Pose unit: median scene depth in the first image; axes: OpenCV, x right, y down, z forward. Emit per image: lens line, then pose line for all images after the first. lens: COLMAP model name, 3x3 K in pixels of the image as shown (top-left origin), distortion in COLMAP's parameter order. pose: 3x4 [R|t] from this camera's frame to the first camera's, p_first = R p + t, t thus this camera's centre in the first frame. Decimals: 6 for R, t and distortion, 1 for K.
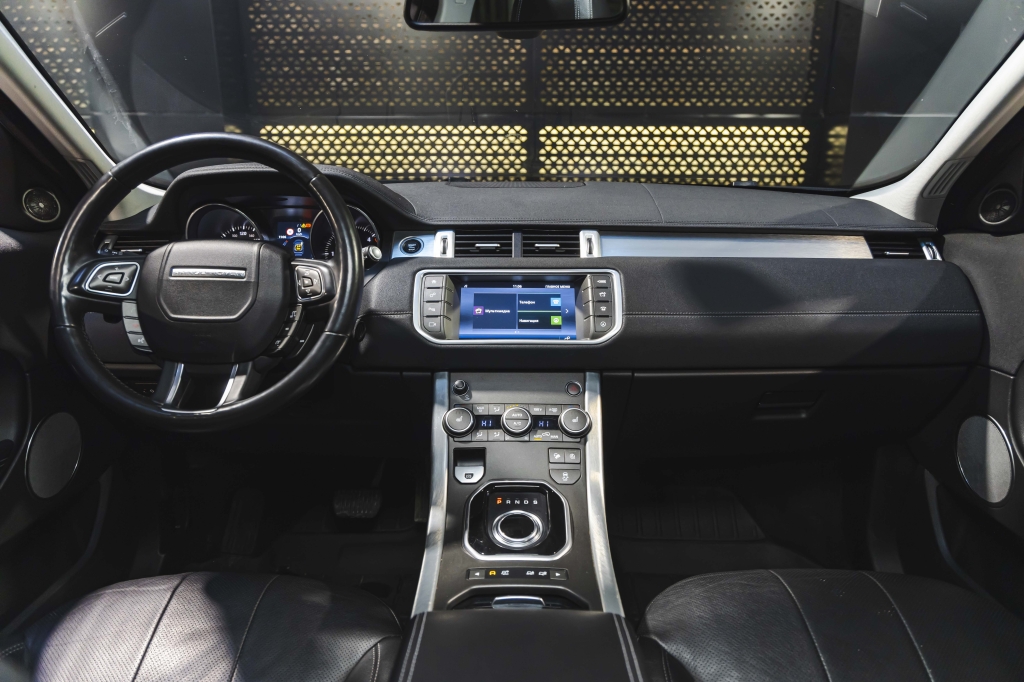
lens RADIAL K [[681.6, 0, 512.0], [0, 681.6, 341.0], [0, 0, 1]] dist [-0.000098, -0.000222]
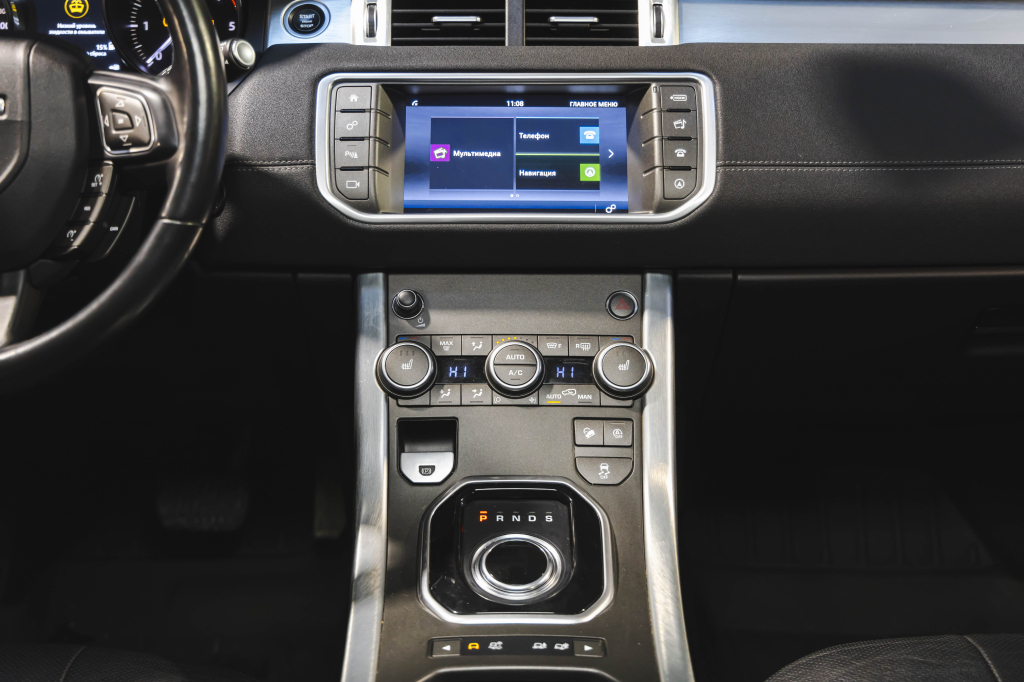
lens RADIAL K [[1526.7, 0, 512.0], [0, 1526.7, 341.0], [0, 0, 1]] dist [0.010127, -0.024790]
pose [[0.999949, -0.001582, 0.010008, -0.007003], [0.000052, 0.988532, 0.151013, -0.083148], [-0.010133, -0.151004, 0.988481, -0.178652]]
